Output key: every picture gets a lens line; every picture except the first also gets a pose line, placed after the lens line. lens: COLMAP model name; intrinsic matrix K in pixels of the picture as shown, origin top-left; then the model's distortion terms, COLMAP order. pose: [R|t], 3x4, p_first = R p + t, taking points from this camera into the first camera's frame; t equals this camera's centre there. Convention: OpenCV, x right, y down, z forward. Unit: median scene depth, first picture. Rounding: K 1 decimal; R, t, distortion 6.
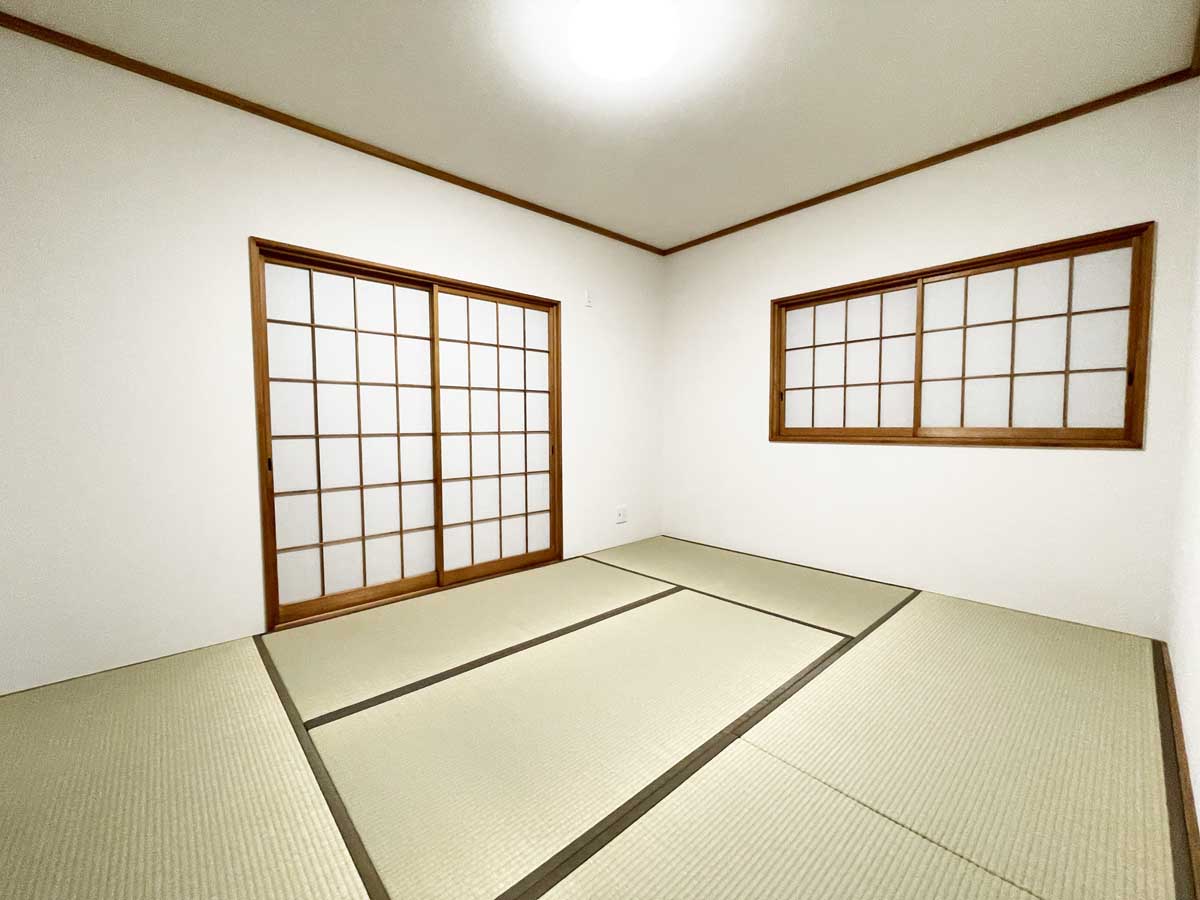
lens RADIAL K [[487.8, 0, 600.0], [0, 487.8, 450.0], [0, 0, 1]] dist [0.000615, 0.000111]
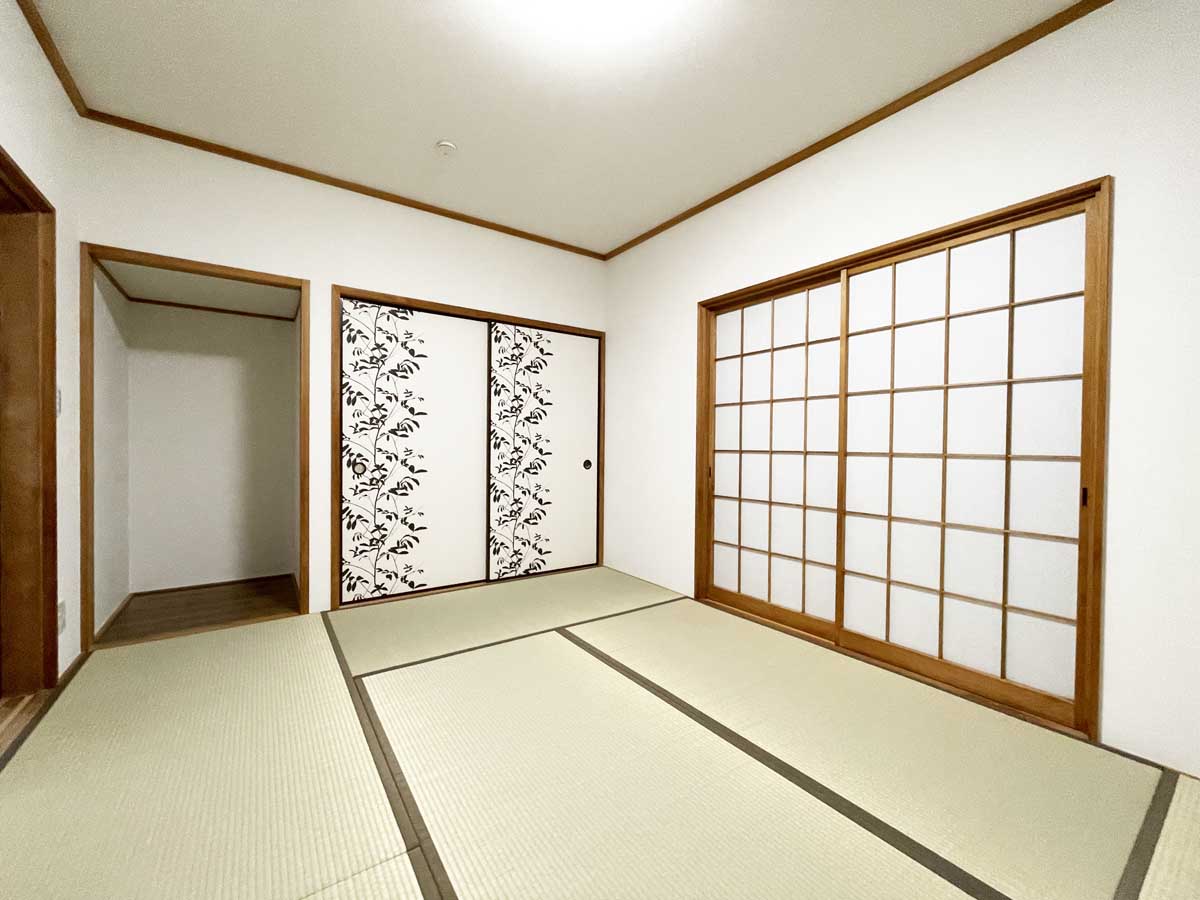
lens RADIAL K [[487.8, 0, 600.0], [0, 487.8, 450.0], [0, 0, 1]] dist [0.000615, 0.000111]
pose [[-0.121526, 0.018977, -0.992407, 0.510158], [-0.058025, 0.997972, 0.026188, -0.036596], [0.990891, 0.060767, -0.120178, 0.696772]]
